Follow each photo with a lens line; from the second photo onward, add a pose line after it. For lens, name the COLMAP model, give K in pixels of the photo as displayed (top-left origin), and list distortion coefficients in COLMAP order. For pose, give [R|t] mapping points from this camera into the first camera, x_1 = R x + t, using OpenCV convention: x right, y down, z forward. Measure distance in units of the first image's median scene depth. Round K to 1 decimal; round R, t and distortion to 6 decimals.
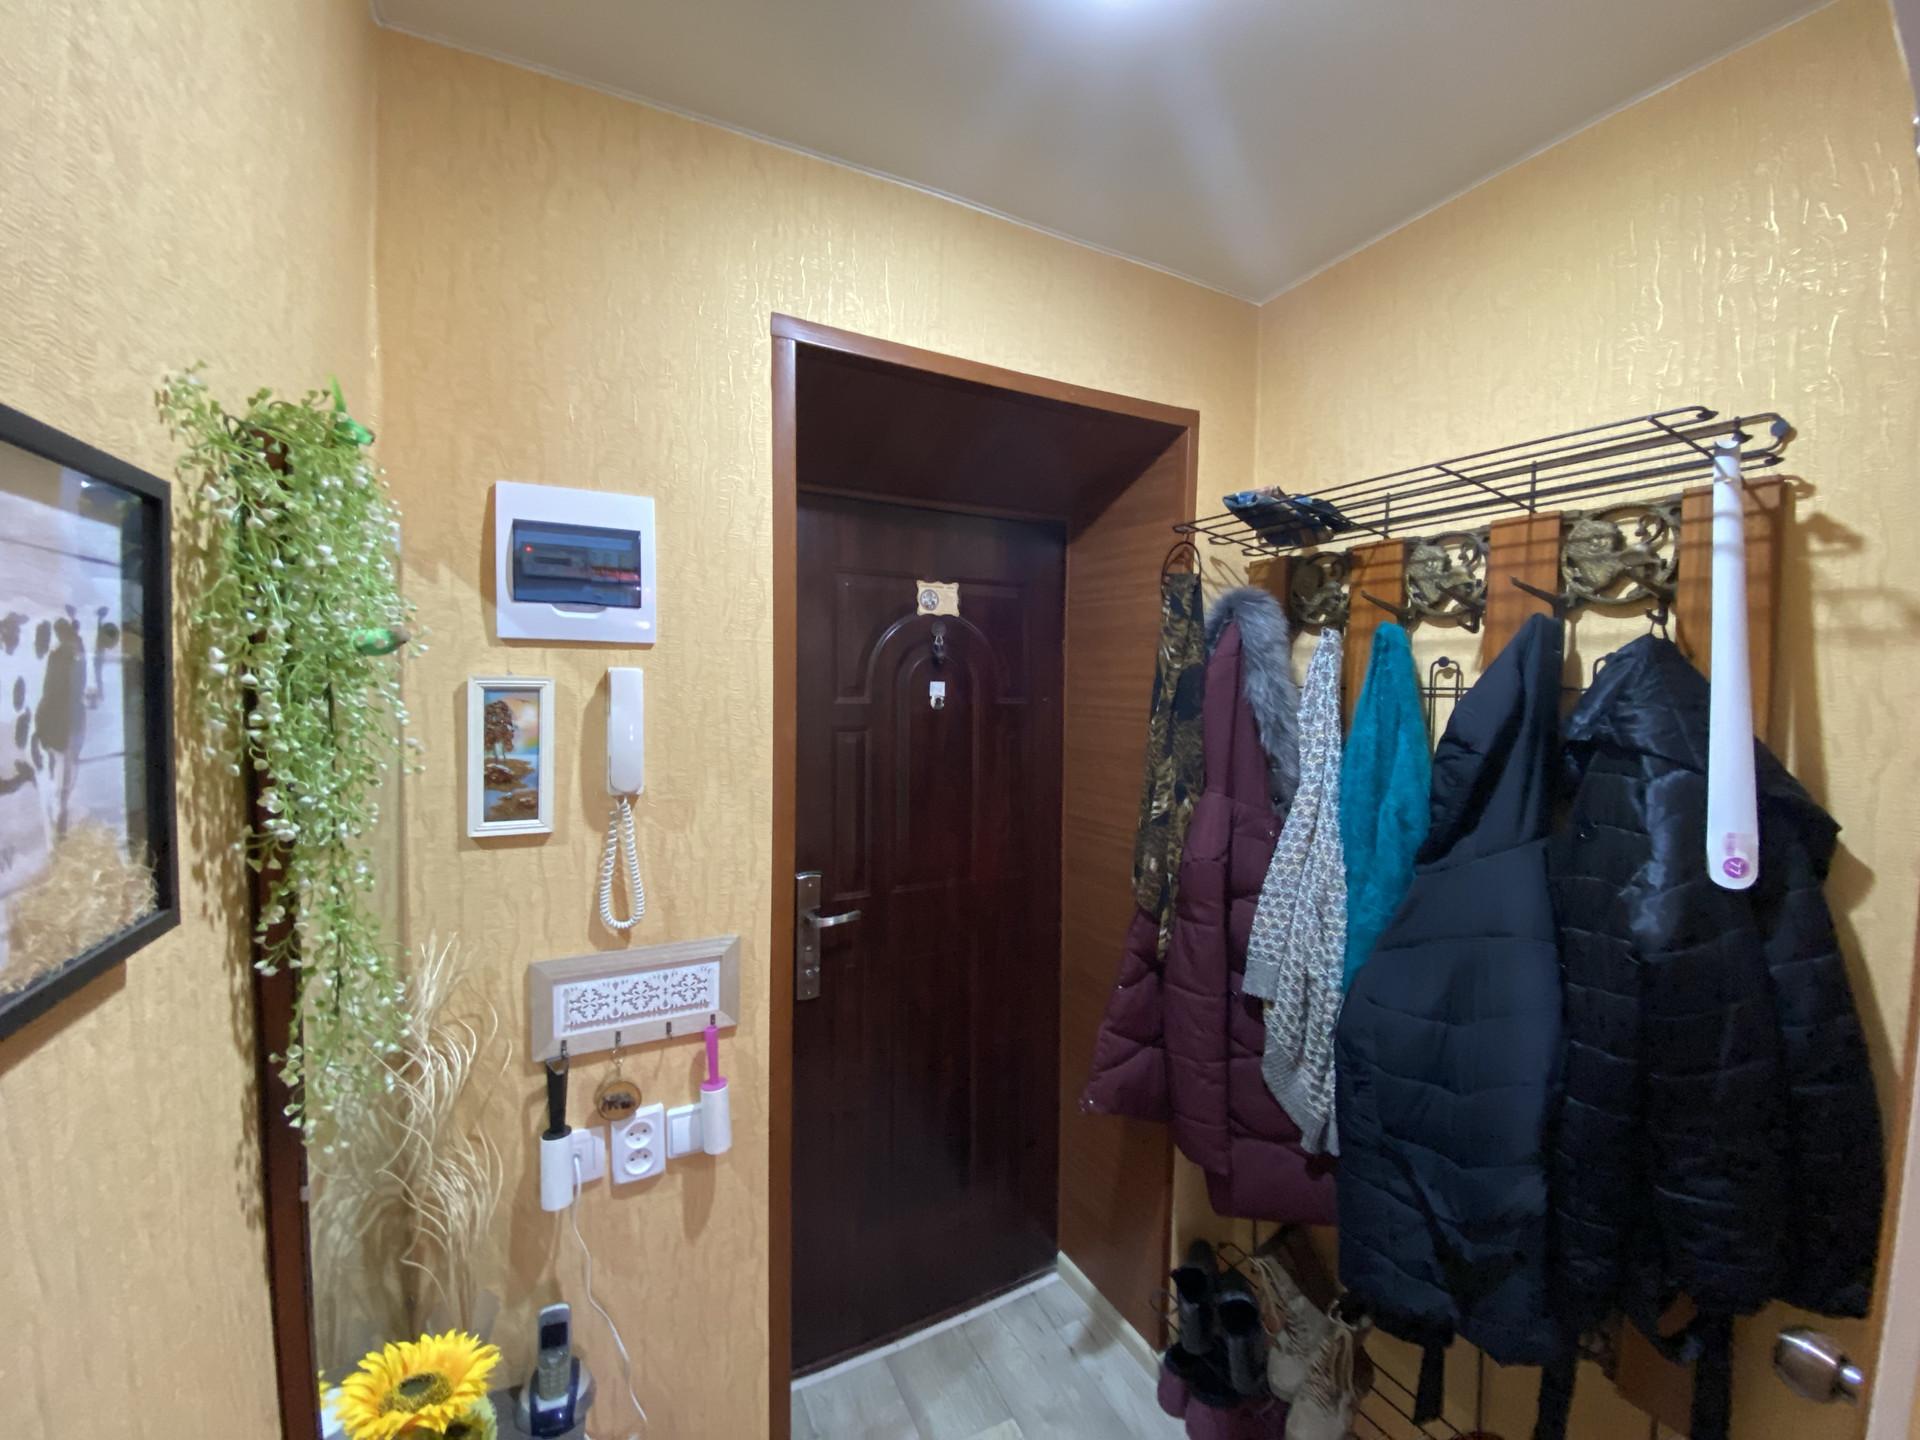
lens RADIAL K [[776.9, 0, 960.0], [0, 776.9, 720.2], [0, 0, 1]] dist [0.011237, -0.017093]
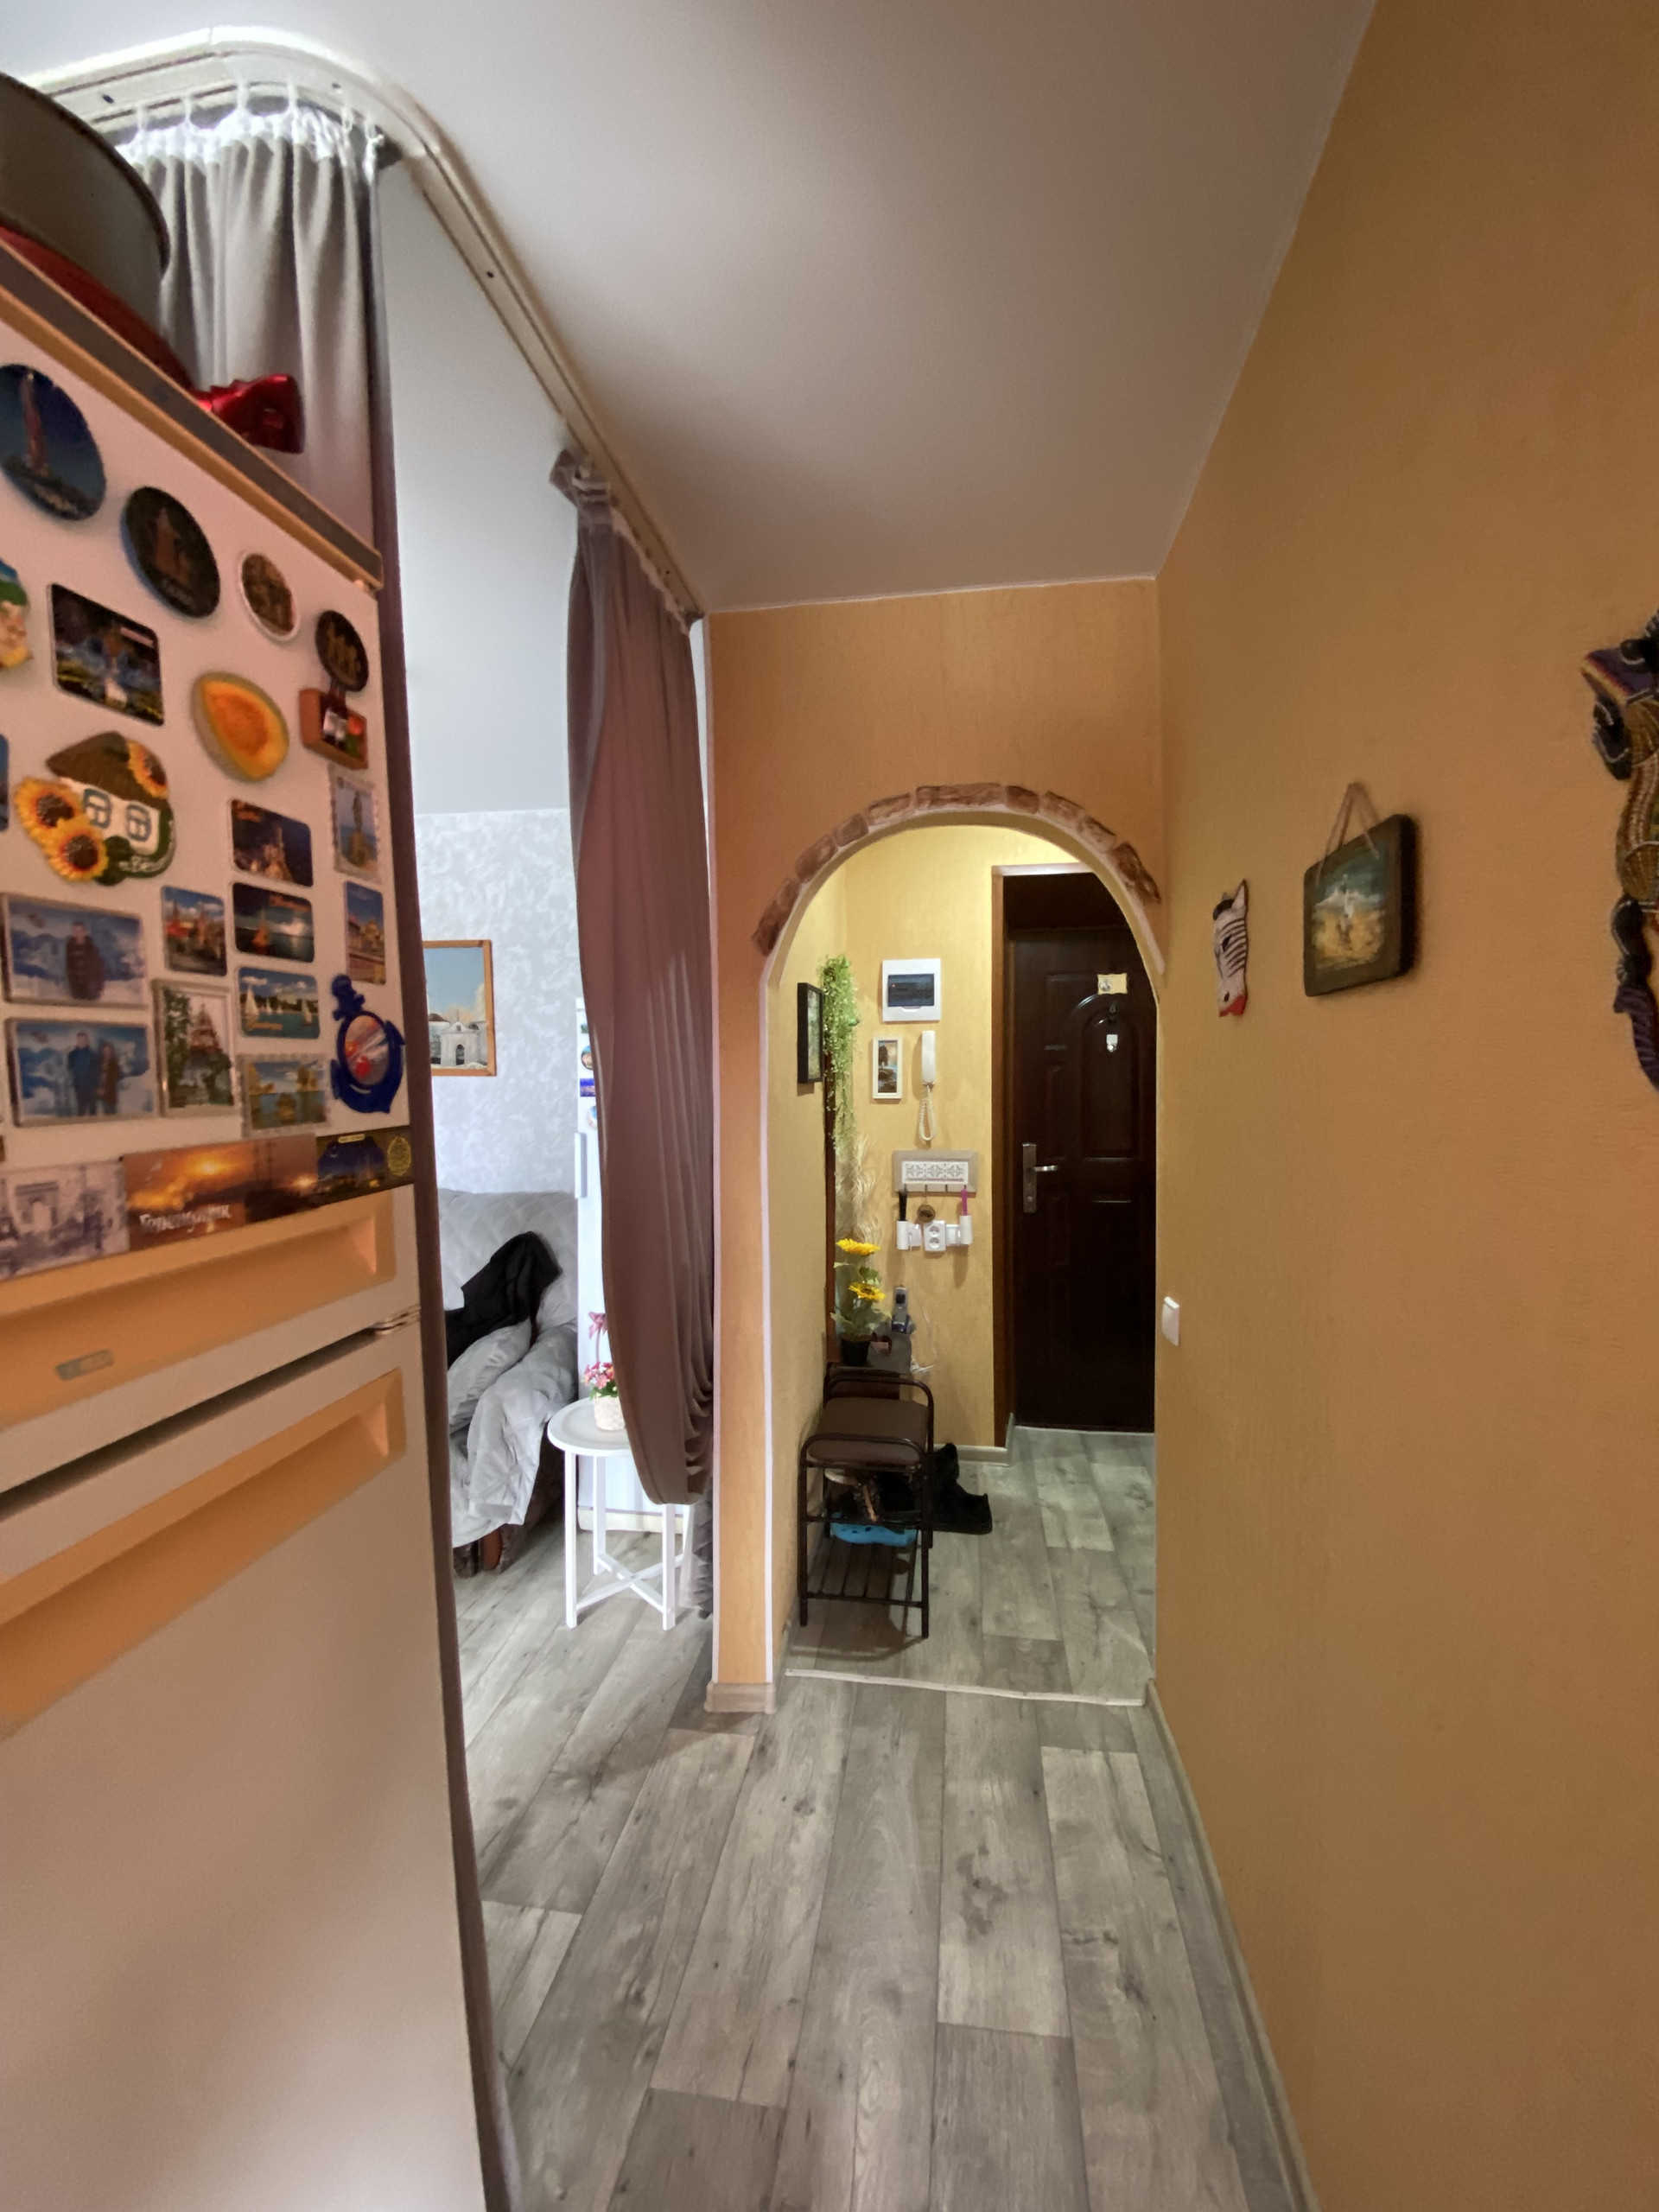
lens RADIAL K [[895.0, 0, 824.3], [0, 895.0, 1112.4], [0, 0, 1]] dist [0.011237, -0.017093]
pose [[0.811361, 0.010181, -0.584457, 0.908205], [-0.000852, 0.999868, 0.016234, 0.135843], [0.584545, -0.012673, 0.811262, -1.403433]]
